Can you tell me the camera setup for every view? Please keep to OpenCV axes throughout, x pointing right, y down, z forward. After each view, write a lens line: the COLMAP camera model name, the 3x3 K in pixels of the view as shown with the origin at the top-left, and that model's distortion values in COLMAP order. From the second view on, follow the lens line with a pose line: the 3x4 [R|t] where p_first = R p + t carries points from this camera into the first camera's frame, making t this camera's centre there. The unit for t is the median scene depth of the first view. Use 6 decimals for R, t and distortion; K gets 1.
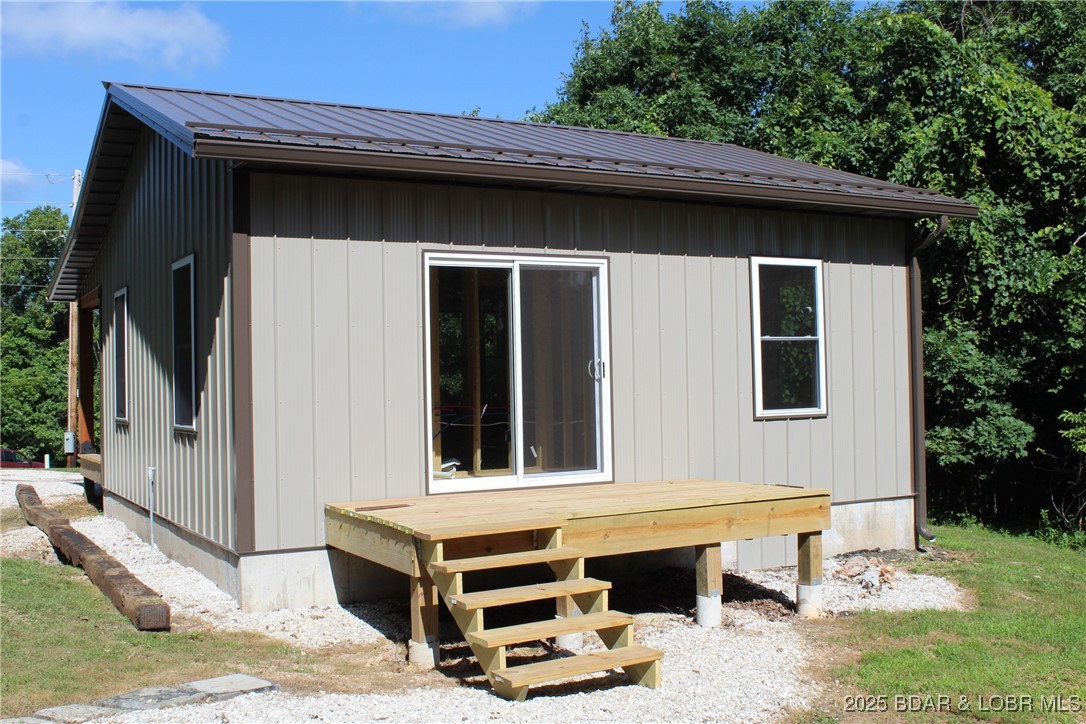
lens RADIAL K [[1201.8, 0, 580.1], [0, 1201.8, 360.3], [0, 0, 1]] dist [-0.102389, 0.016739]
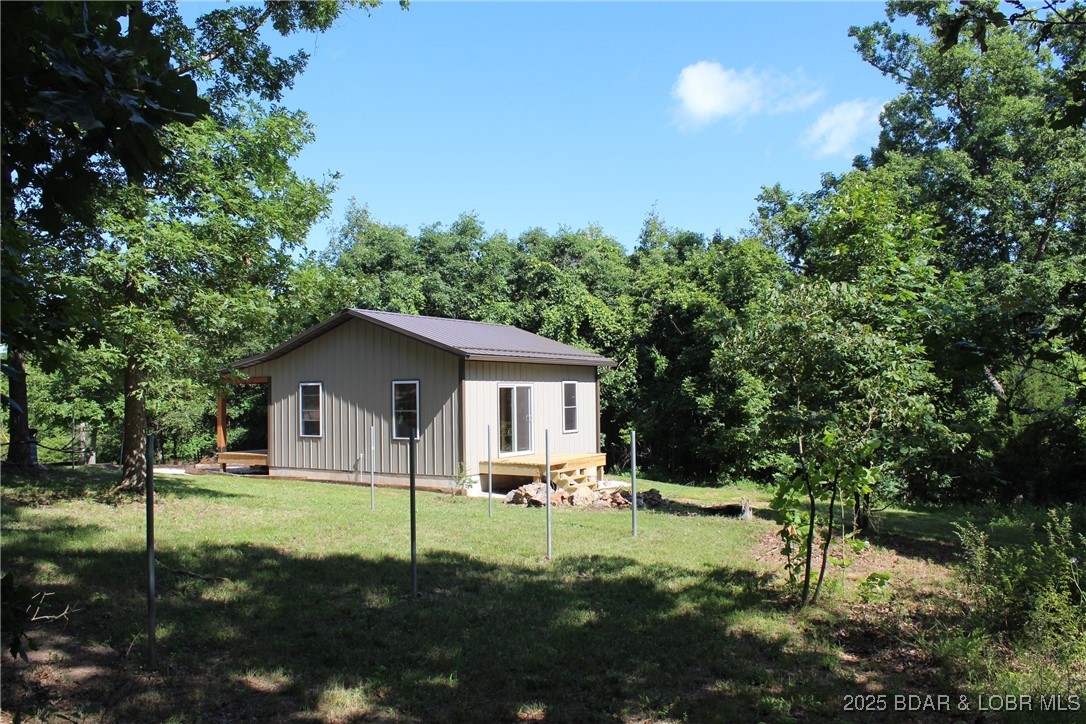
lens RADIAL K [[906.3, 0, 543.2], [0, 906.3, 351.6], [0, 0, 1]] dist [-0.165885, 0.150110]
pose [[0.887186, 0.026253, 0.460665, -0.966816], [-0.007414, 0.999062, -0.042657, -0.061021], [-0.461353, 0.034429, 0.886548, -1.039905]]
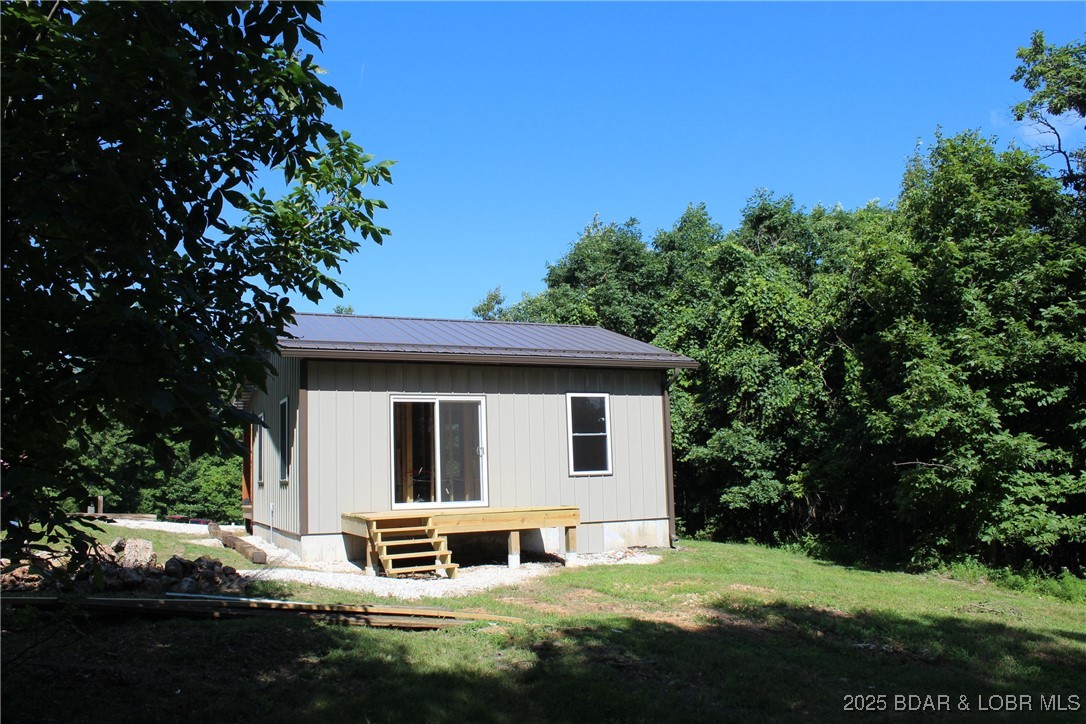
lens RADIAL K [[906.3, 0, 543.2], [0, 906.3, 351.6], [0, 0, 1]] dist [-0.165885, 0.150110]
pose [[0.995080, -0.025005, -0.095869, 0.245562], [0.013324, 0.992611, -0.120603, 0.024114], [0.098176, 0.118732, 0.988061, -0.469563]]
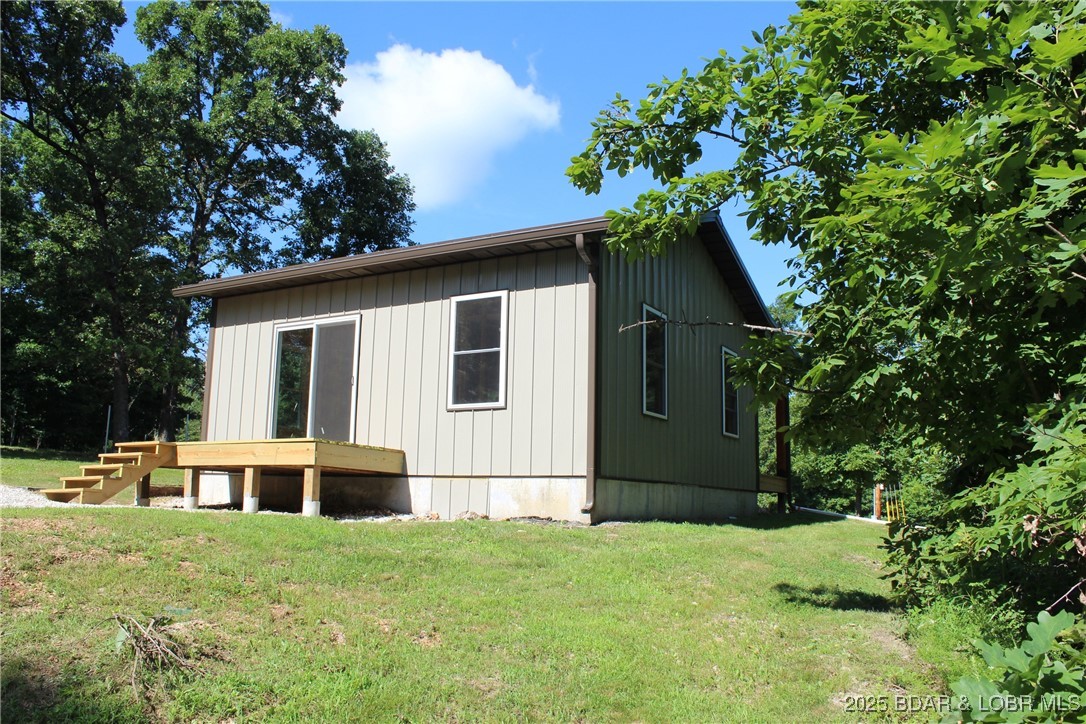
lens RADIAL K [[906.3, 0, 543.2], [0, 906.3, 351.6], [0, 0, 1]] dist [-0.165885, 0.150110]
pose [[0.481689, -0.124807, -0.867409, 1.109386], [-0.015980, 0.988391, -0.151089, 0.137096], [0.876197, 0.086639, 0.474102, 0.581376]]
